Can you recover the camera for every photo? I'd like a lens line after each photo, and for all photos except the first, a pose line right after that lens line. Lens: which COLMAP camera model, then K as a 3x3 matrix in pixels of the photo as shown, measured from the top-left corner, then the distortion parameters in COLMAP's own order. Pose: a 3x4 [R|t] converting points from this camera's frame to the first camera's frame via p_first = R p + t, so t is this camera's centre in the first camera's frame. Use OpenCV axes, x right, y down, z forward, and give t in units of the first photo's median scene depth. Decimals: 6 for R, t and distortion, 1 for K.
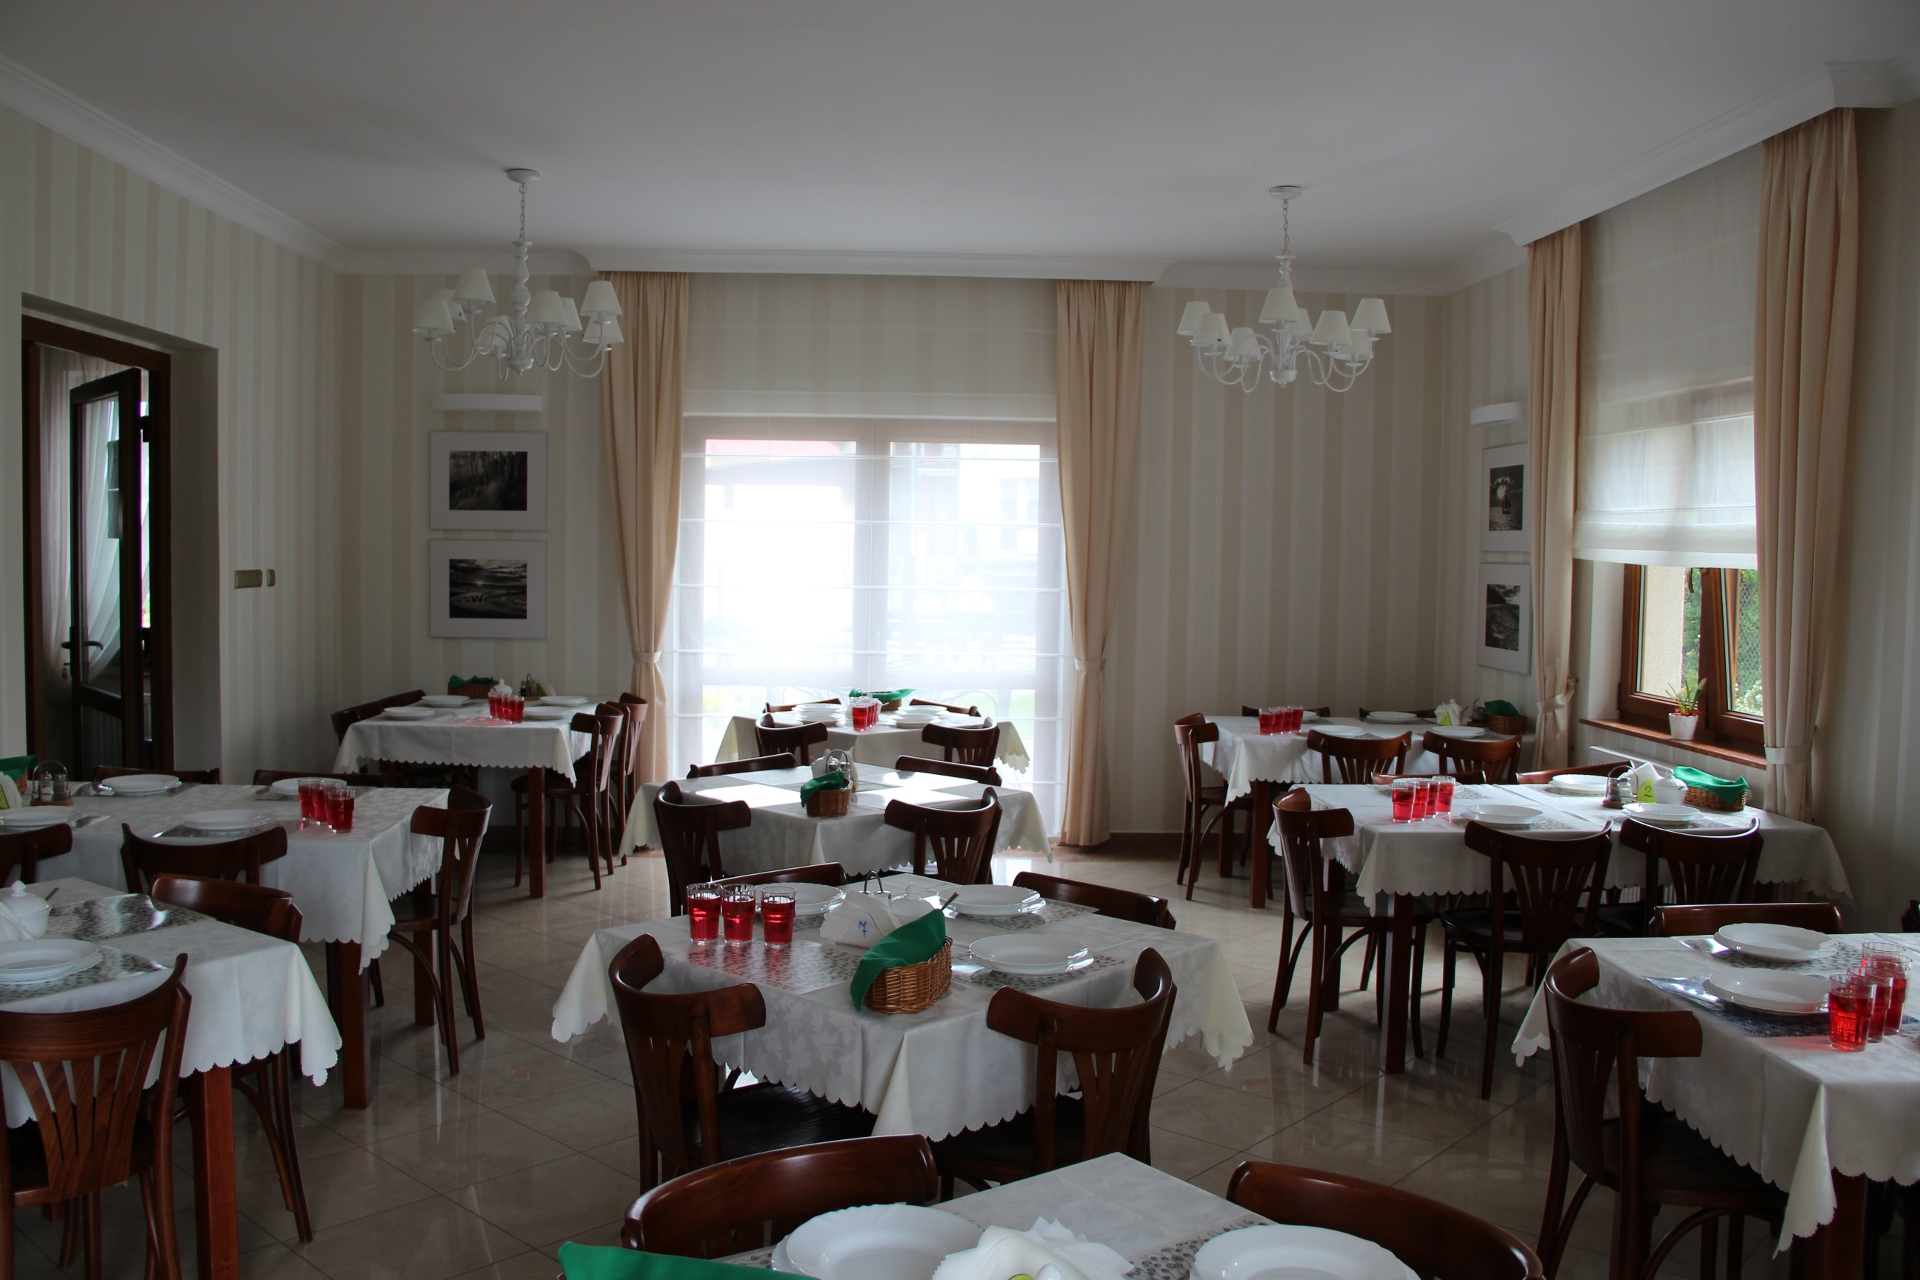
lens RADIAL K [[1570.6, 0, 921.8], [0, 1570.6, 635.0], [0, 0, 1]] dist [-0.182911, 0.142152]
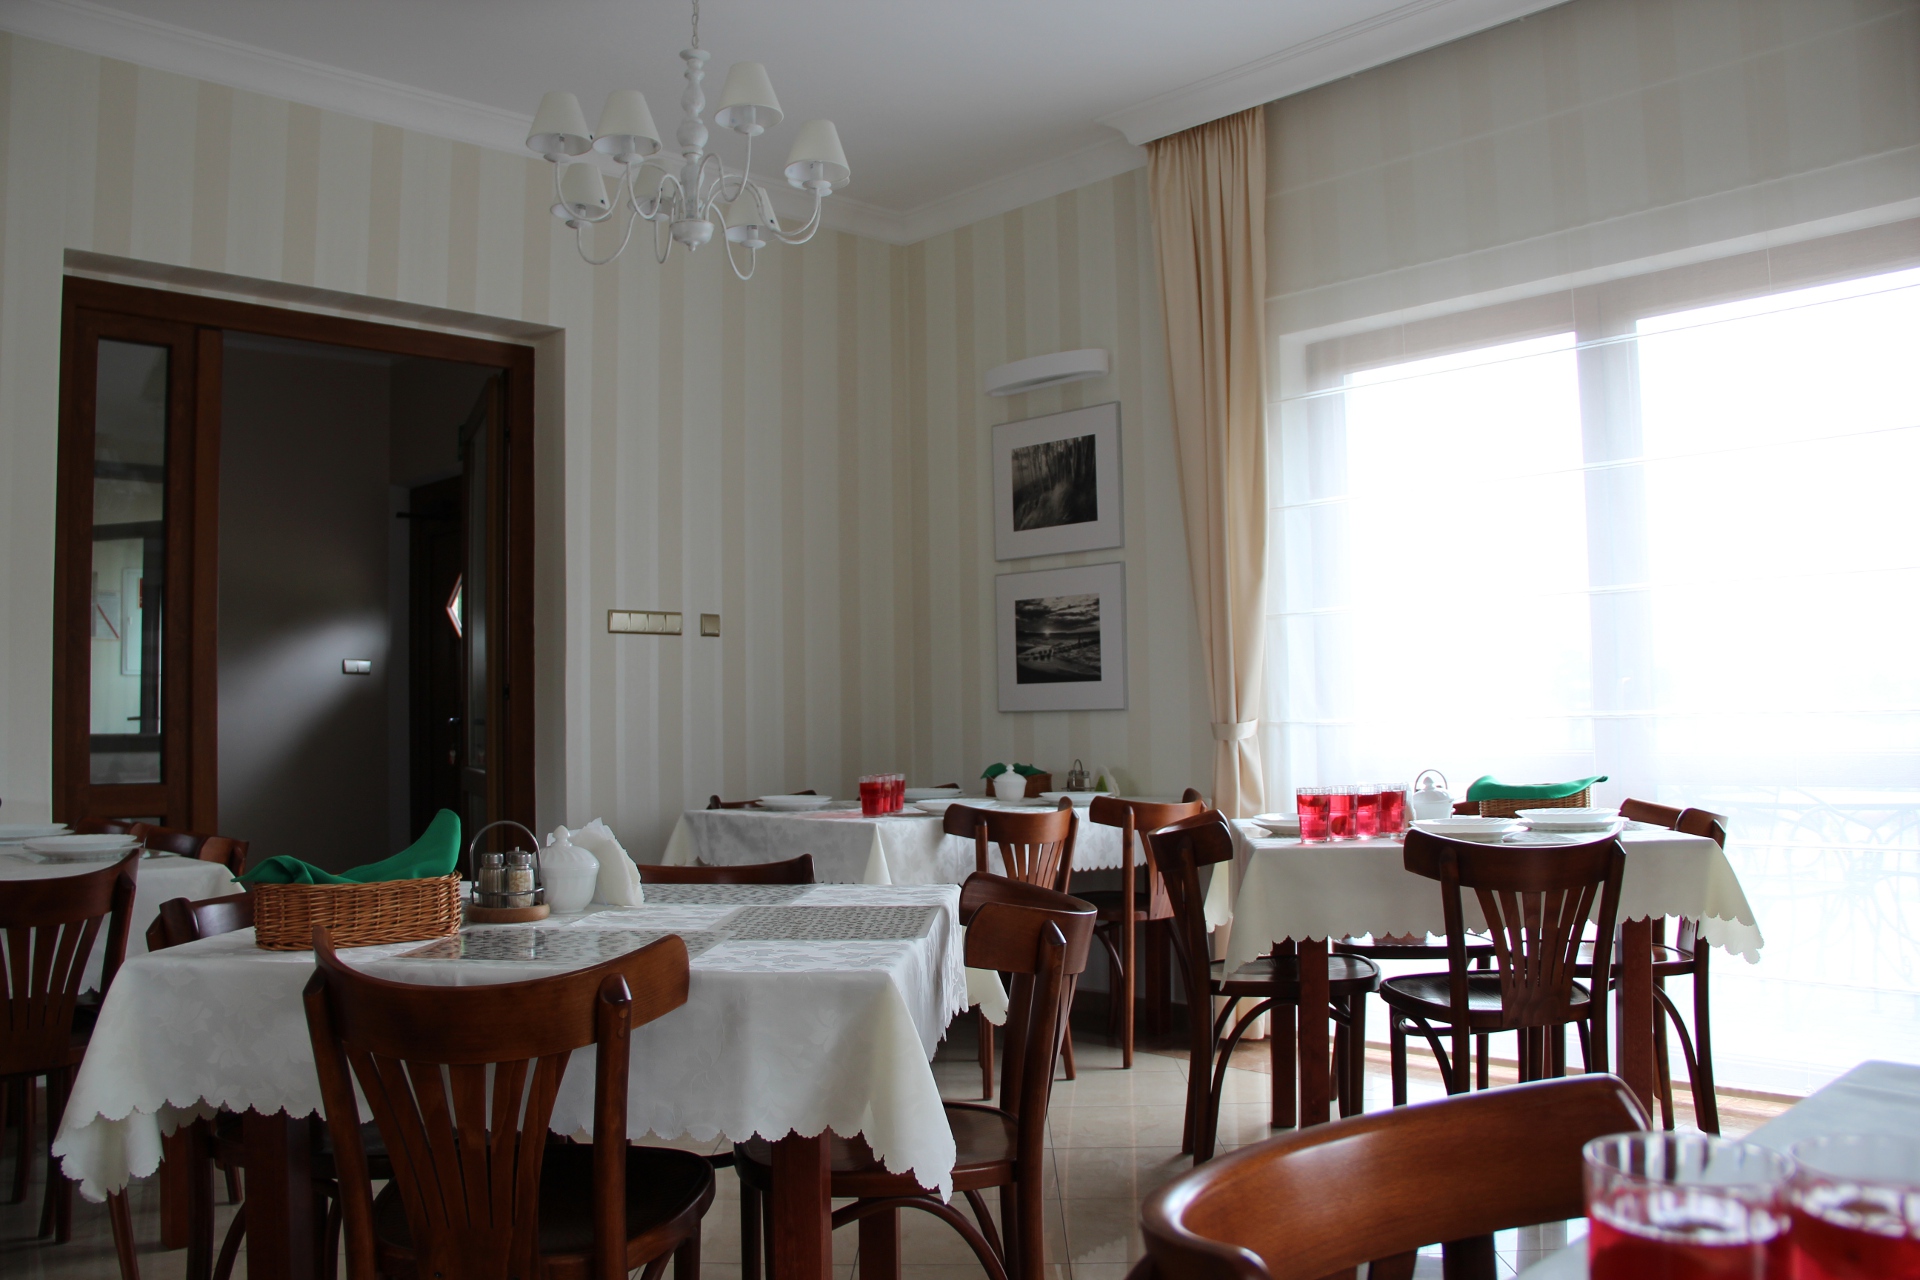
lens RADIAL K [[1570.6, 0, 921.8], [0, 1570.6, 635.0], [0, 0, 1]] dist [-0.182911, 0.142152]
pose [[0.645205, -0.069844, -0.760810, 0.210144], [-0.017912, 0.994156, -0.106456, 0.043302], [0.763799, 0.082314, 0.640183, 0.510671]]
